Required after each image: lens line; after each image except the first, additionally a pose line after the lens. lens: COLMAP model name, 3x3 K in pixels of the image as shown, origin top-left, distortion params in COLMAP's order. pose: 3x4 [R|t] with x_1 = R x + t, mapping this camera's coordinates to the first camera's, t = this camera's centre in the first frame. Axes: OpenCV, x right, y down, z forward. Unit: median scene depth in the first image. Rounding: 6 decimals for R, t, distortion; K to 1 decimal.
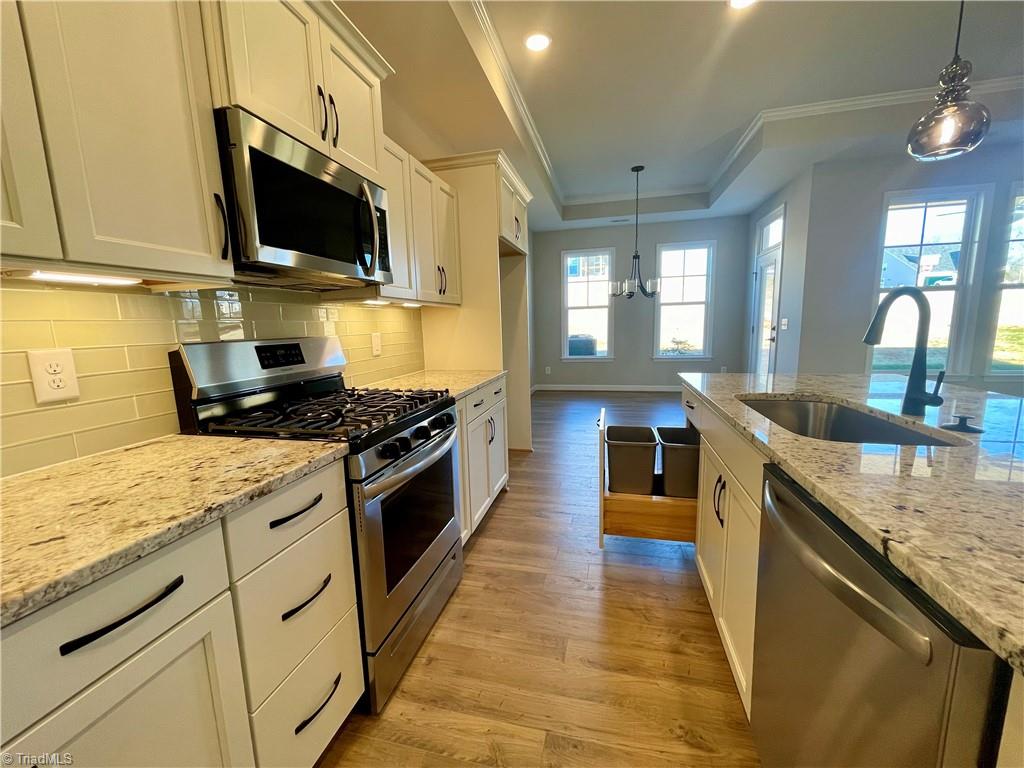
lens RADIAL K [[415.1, 0, 508.7], [0, 415.1, 387.4], [0, 0, 1]] dist [-0.003831, 0.000026]
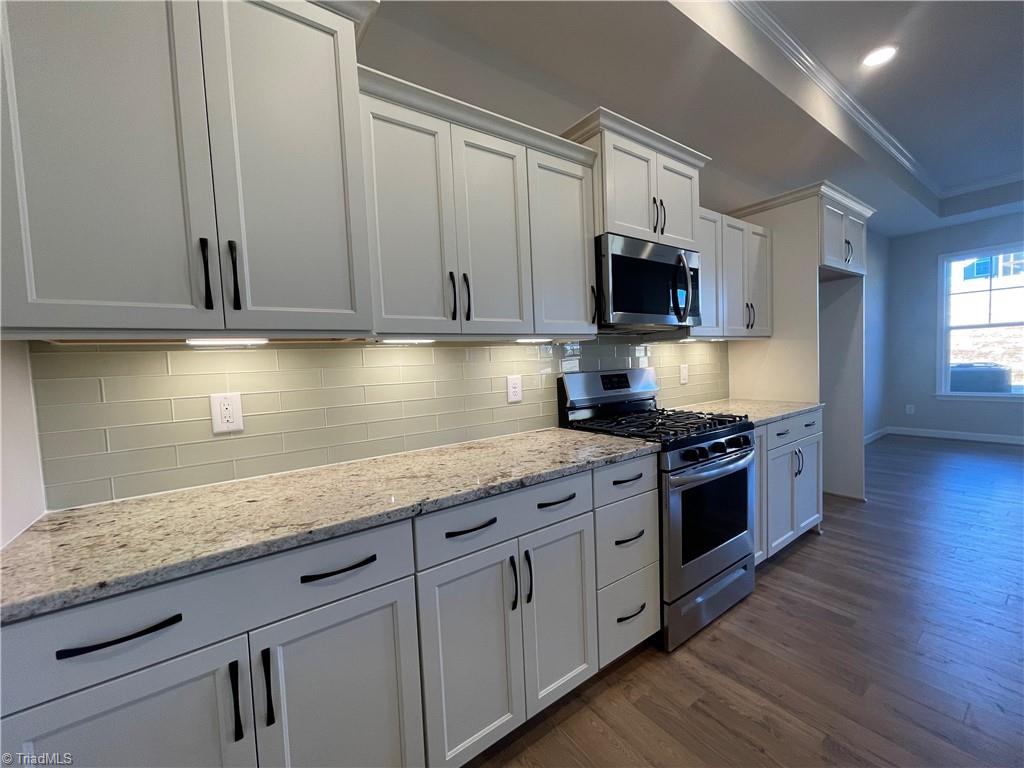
lens RADIAL K [[415.1, 0, 508.7], [0, 415.1, 387.4], [0, 0, 1]] dist [-0.003831, 0.000026]
pose [[0.763944, 0.033283, -0.644424, 0.096608], [-0.076826, 0.996257, -0.039621, 0.028027], [0.640693, 0.079777, 0.763642, -0.333519]]
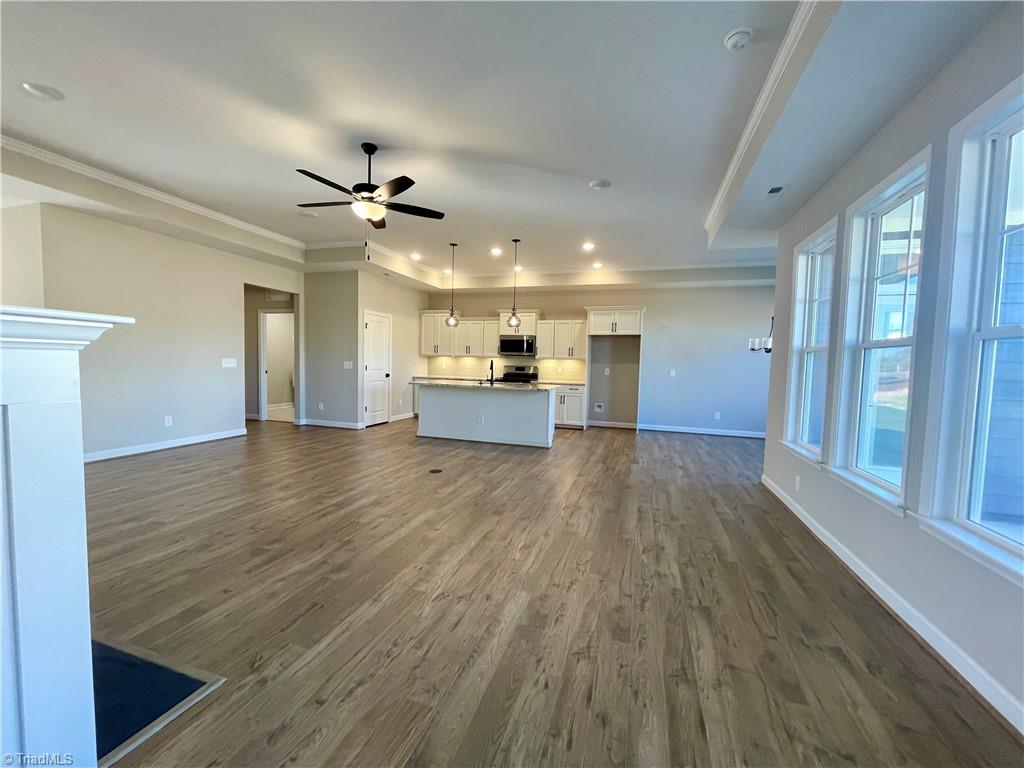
lens RADIAL K [[415.1, 0, 508.7], [0, 415.1, 387.4], [0, 0, 1]] dist [-0.003831, 0.000026]
pose [[-0.066362, 0.084370, -0.994222, 4.836889], [-0.176437, 0.979725, 0.094917, -0.330039], [0.982072, 0.181717, -0.050131, 1.174995]]
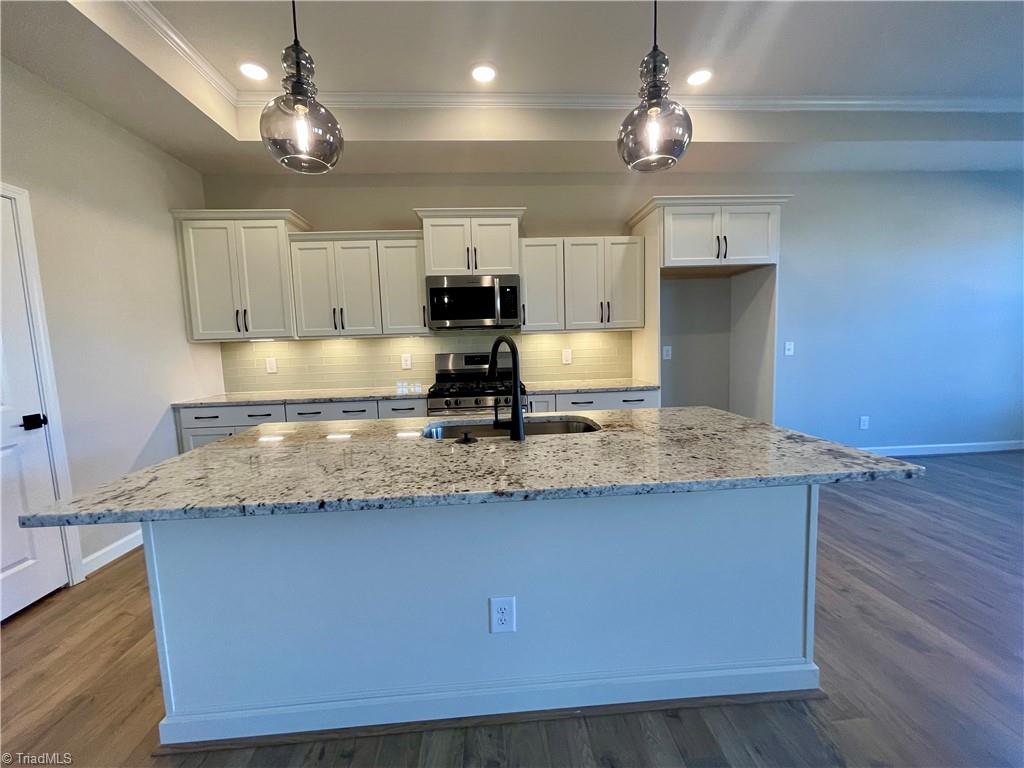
lens RADIAL K [[415.1, 0, 508.7], [0, 415.1, 387.4], [0, 0, 1]] dist [-0.003831, 0.000026]
pose [[0.305432, 0.117845, -0.944893, 1.674115], [-0.122000, 0.988977, 0.083907, -0.142265], [0.944366, 0.089649, 0.316443, 0.467911]]
